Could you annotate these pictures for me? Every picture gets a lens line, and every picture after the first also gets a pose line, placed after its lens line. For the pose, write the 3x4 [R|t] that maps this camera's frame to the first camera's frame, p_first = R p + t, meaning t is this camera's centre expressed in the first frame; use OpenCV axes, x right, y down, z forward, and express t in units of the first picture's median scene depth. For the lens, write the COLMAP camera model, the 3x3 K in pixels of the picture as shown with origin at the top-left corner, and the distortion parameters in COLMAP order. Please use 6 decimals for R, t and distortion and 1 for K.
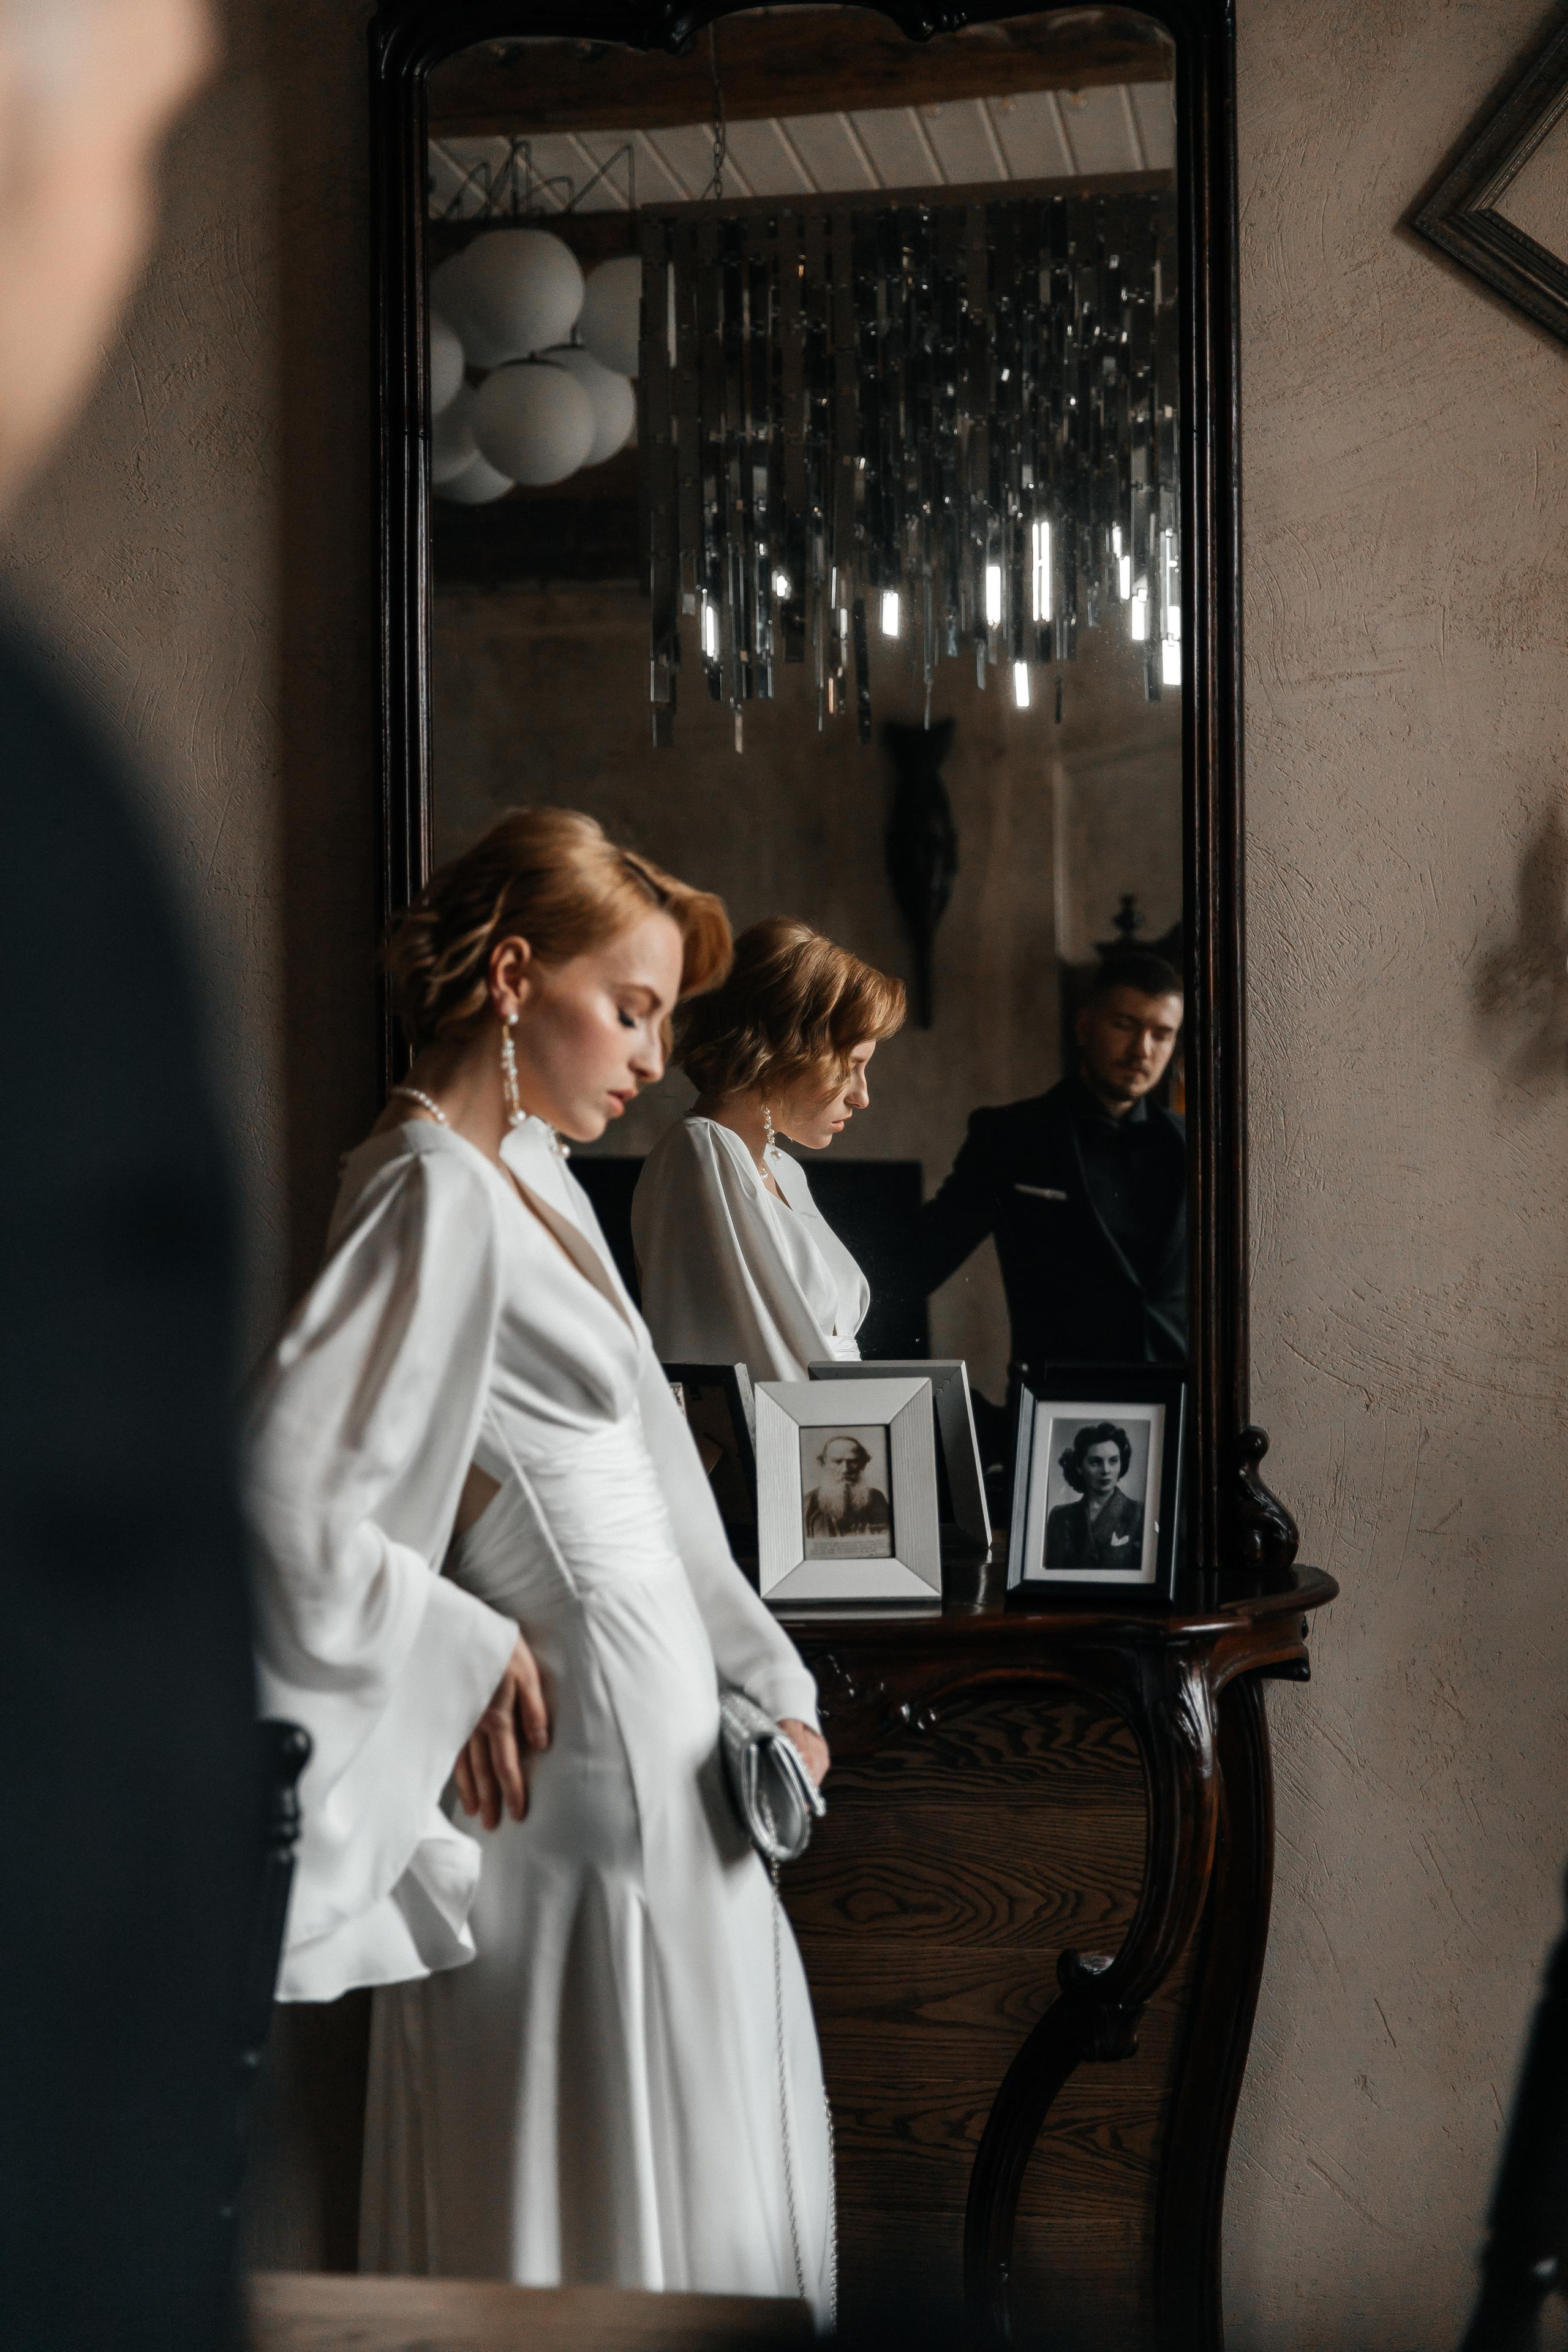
lens RADIAL K [[3428.8, 0, 784.6], [0, 3428.8, 1200.5], [0, 0, 1]] dist [0.004976, -0.016631]
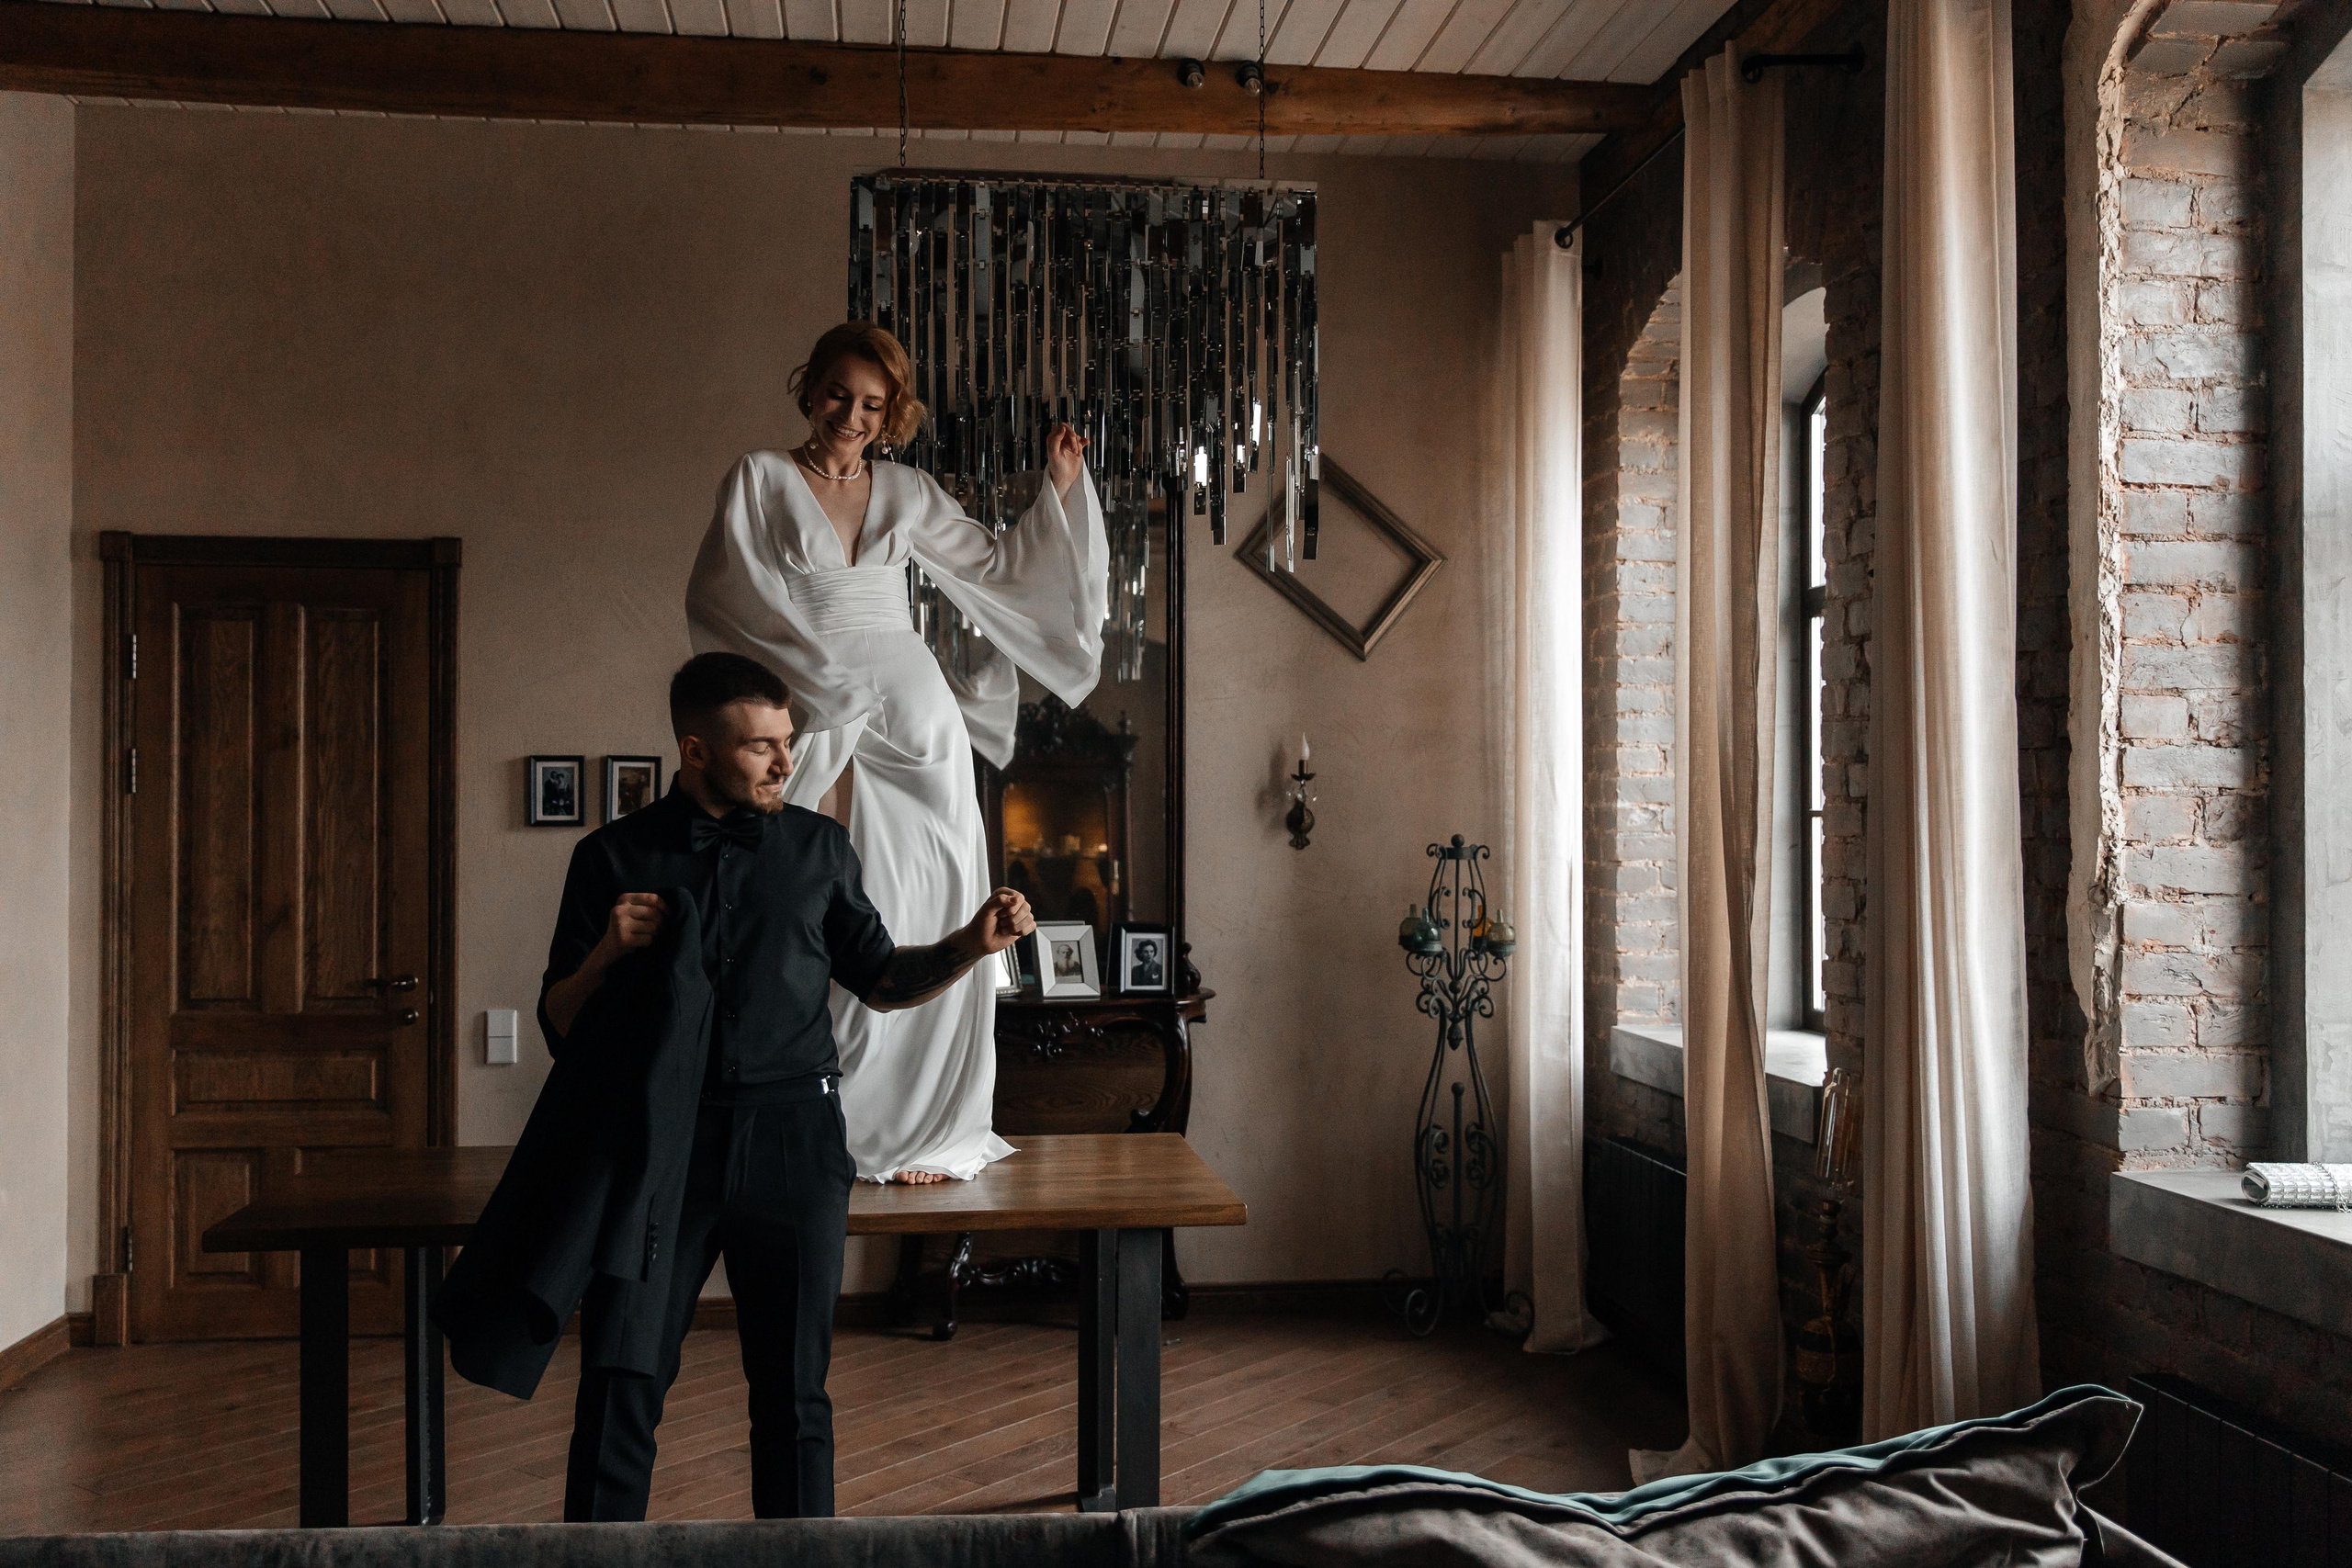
lens RADIAL K [[2127.5, 0, 1170.0], [0, 2127.5, 799.3], [0, 0, 1]] dist [0.018216, -0.013451]
pose [[0.964283, 0.013812, 0.264513, -0.381929], [-0.008275, 0.999723, -0.022039, -0.019603], [-0.264744, 0.019063, 0.964130, -0.835606]]
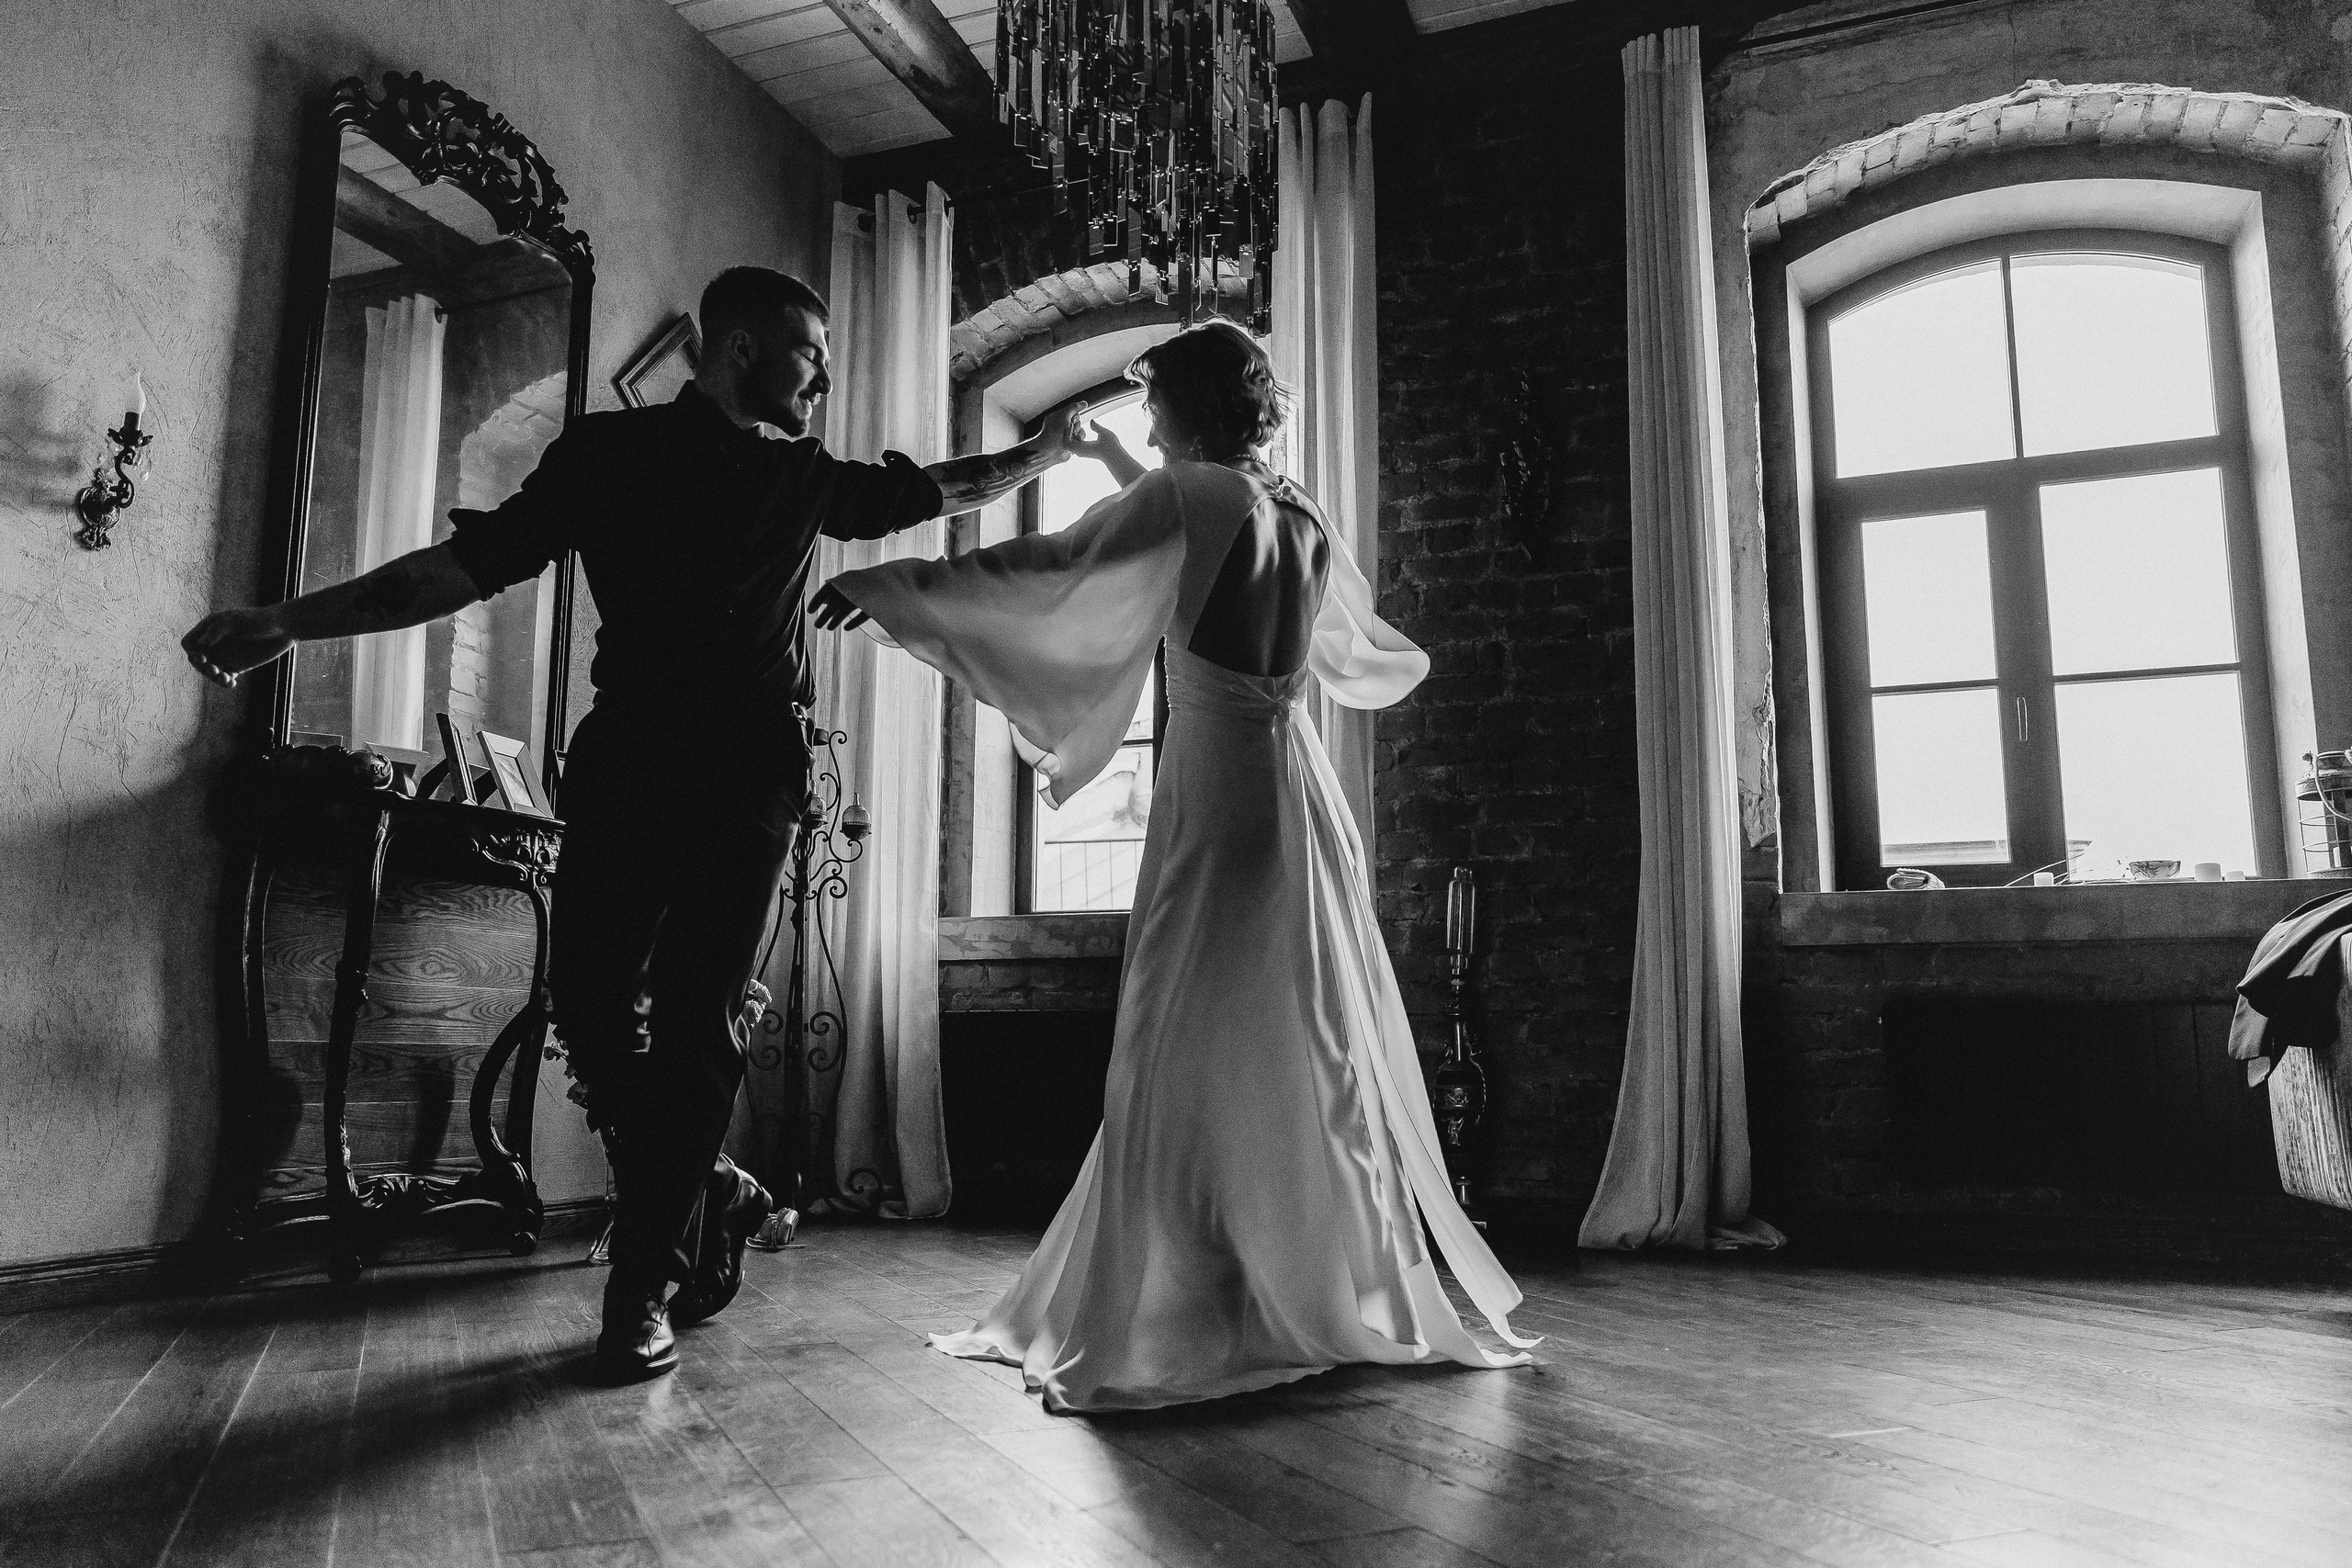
lens RADIAL K [[1675.7, 0, 1176.2], [0, 1675.7, 785.0], [0, 0, 1]] dist [0.008327, -0.000614]
pose [[0.218471, 0.171704, 0.960619, -0.983684], [0.004679, 0.984203, -0.176984, 0.288764], [-0.975832, 0.043161, 0.214216, 0.262523]]
